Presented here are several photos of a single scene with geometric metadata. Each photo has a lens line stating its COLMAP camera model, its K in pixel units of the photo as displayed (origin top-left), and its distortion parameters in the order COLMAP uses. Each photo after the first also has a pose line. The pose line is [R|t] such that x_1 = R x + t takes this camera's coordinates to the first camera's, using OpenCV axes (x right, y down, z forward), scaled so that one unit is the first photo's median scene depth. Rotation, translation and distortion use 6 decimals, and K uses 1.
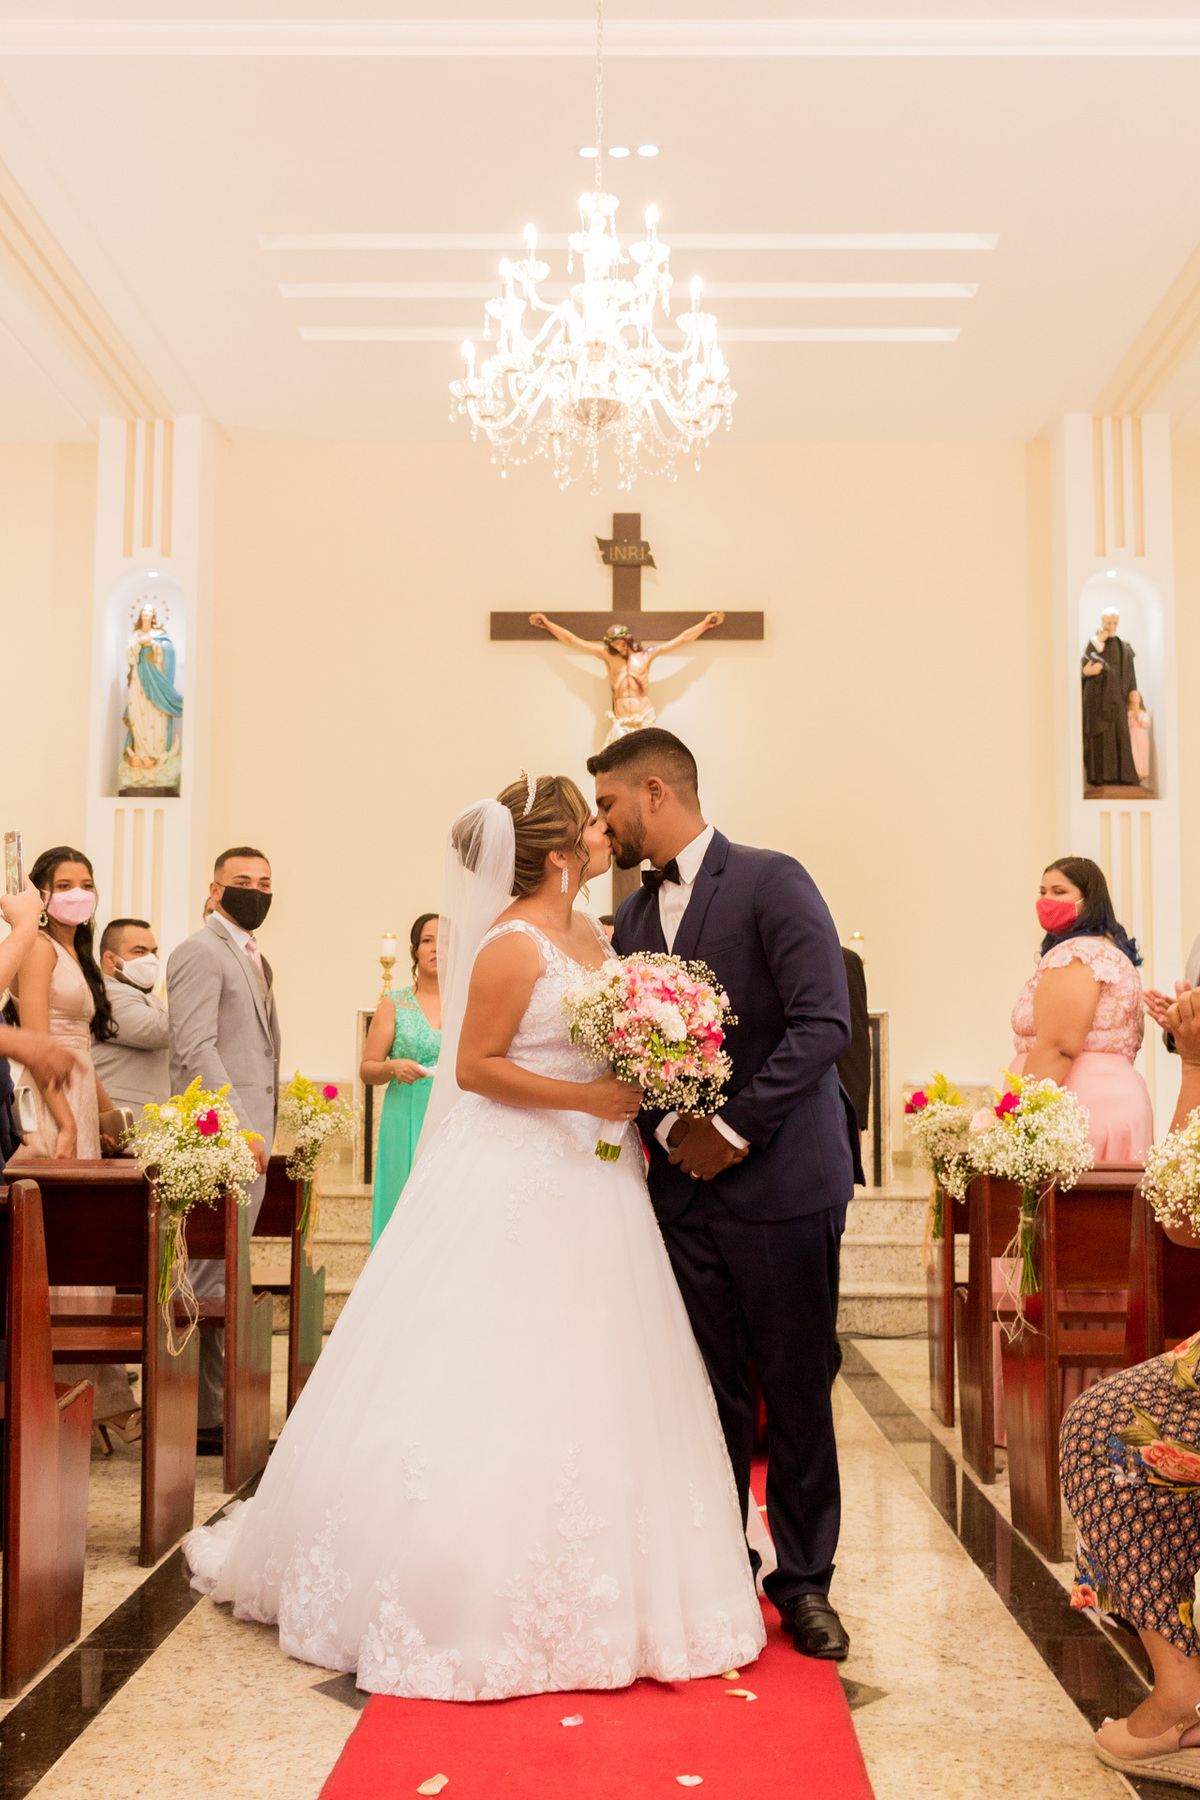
lens RADIAL K [[2133.6, 0, 603.3], [0, 2133.6, 981.6], [0, 0, 1]] dist [-0.133950, 0.139870]
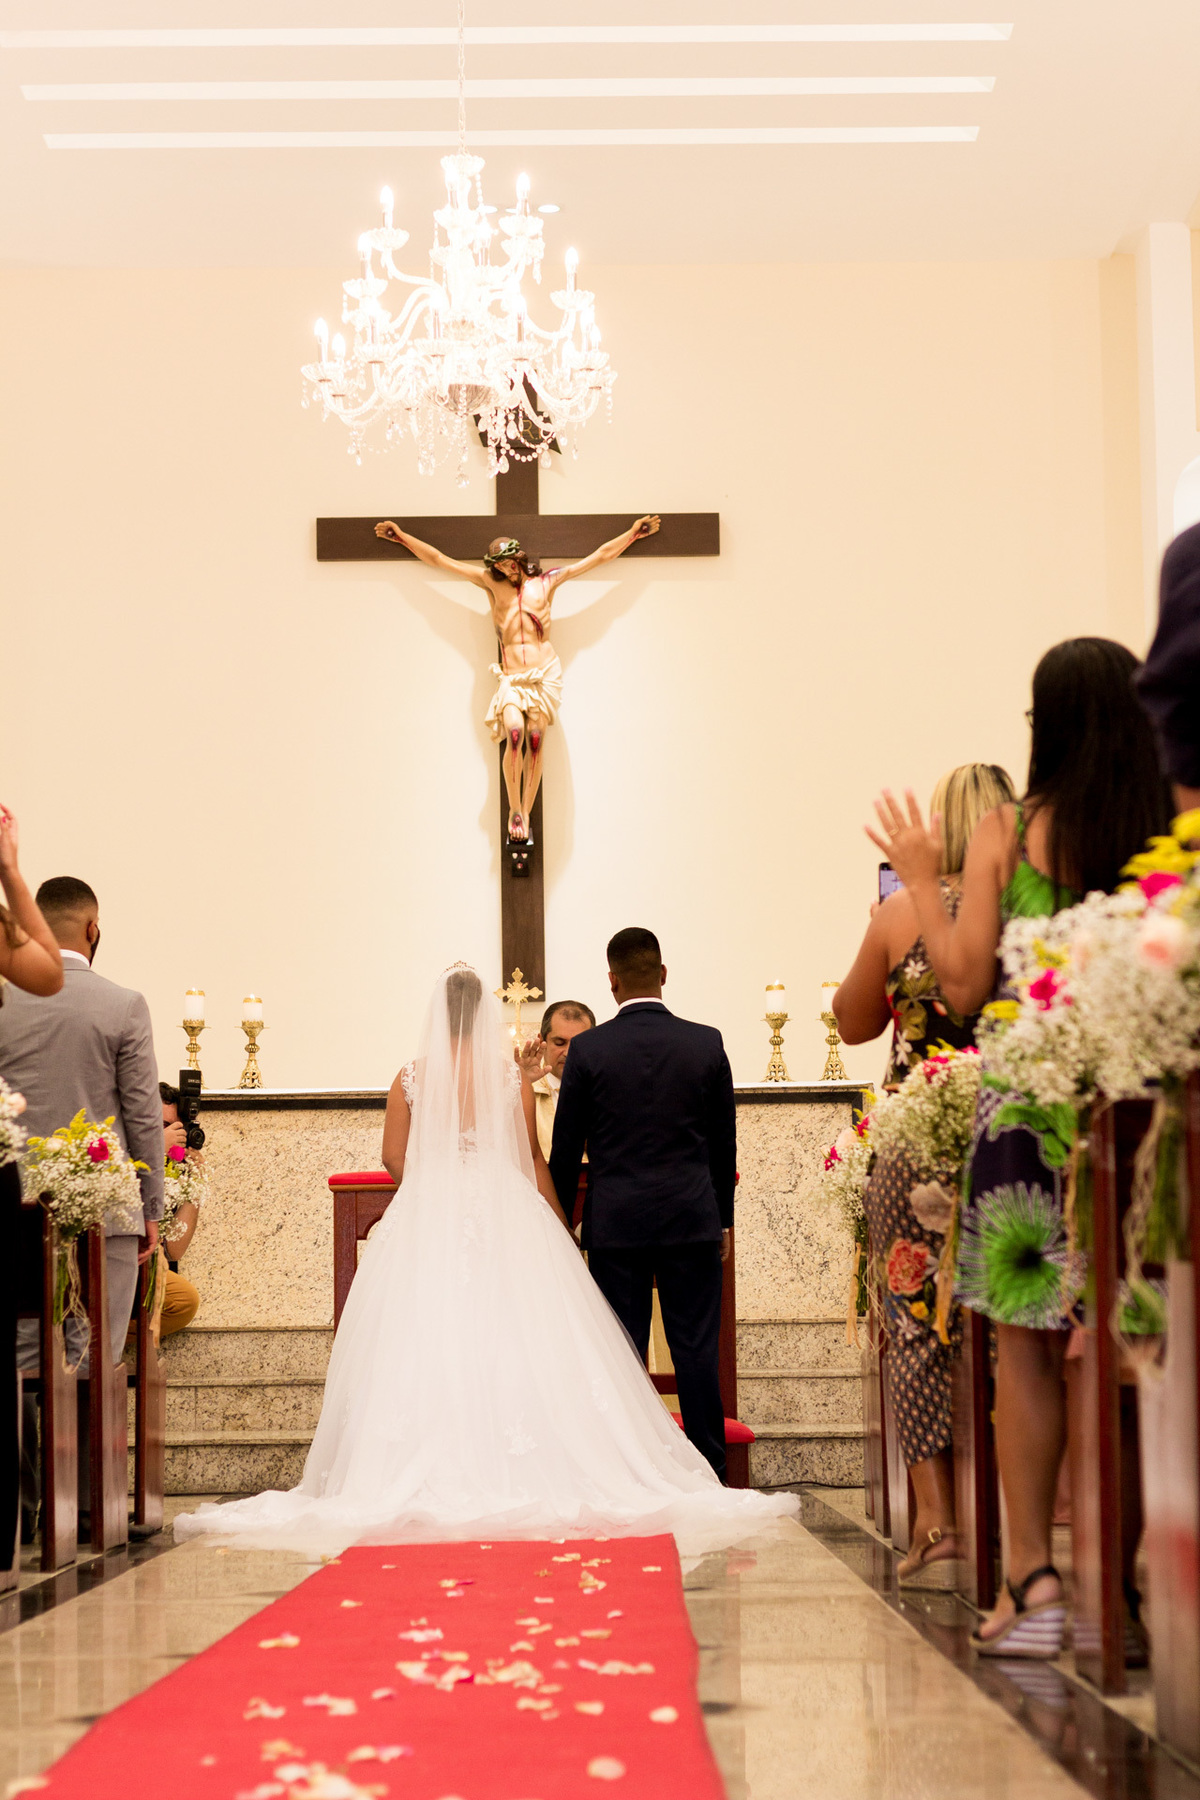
lens RADIAL K [[4178.8, 0, 600.0], [0, 4178.8, 900.0], [0, 0, 1]] dist [0.078273, 0.537506]
pose [[0.999613, -0.014491, 0.023763, 0.003958], [0.015663, 0.998632, -0.049882, 0.016259], [-0.023008, 0.050235, 0.998472, -0.342095]]
